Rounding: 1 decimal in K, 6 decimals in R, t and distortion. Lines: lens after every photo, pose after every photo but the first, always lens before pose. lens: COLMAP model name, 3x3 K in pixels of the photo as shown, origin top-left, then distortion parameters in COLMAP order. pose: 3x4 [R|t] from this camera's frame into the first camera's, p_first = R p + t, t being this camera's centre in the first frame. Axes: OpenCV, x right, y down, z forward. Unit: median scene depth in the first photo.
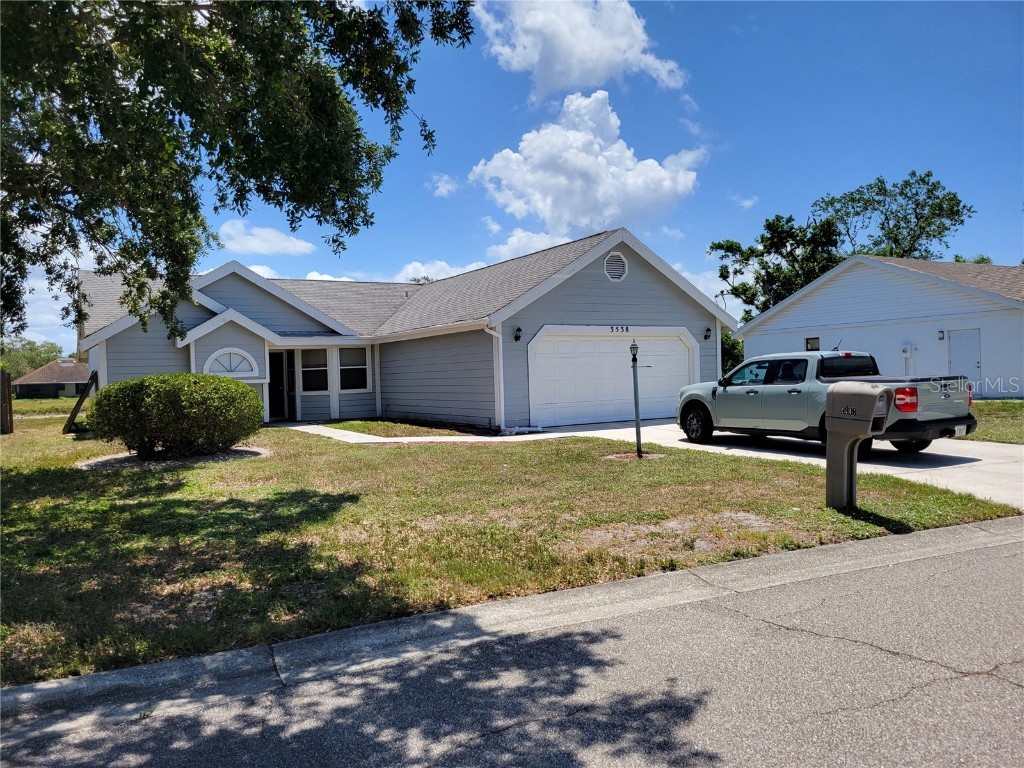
lens RADIAL K [[771.4, 0, 511.5], [0, 771.4, 385.8], [0, 0, 1]] dist [0.011533, 0.002732]
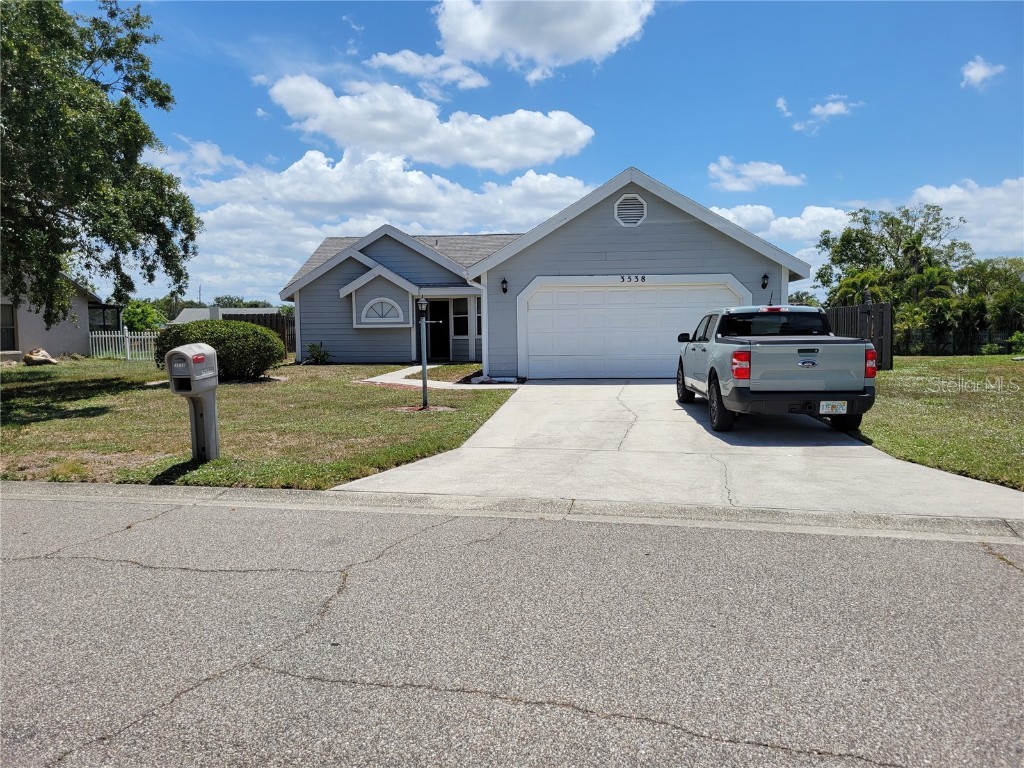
lens RADIAL K [[771.4, 0, 512.6], [0, 771.4, 382.6], [0, 0, 1]] dist [0.011533, 0.002732]
pose [[0.846937, 0.056436, -0.528690, 0.513411], [-0.019185, 0.996947, 0.075688, -0.014822], [0.531347, -0.053960, 0.845434, 0.114035]]
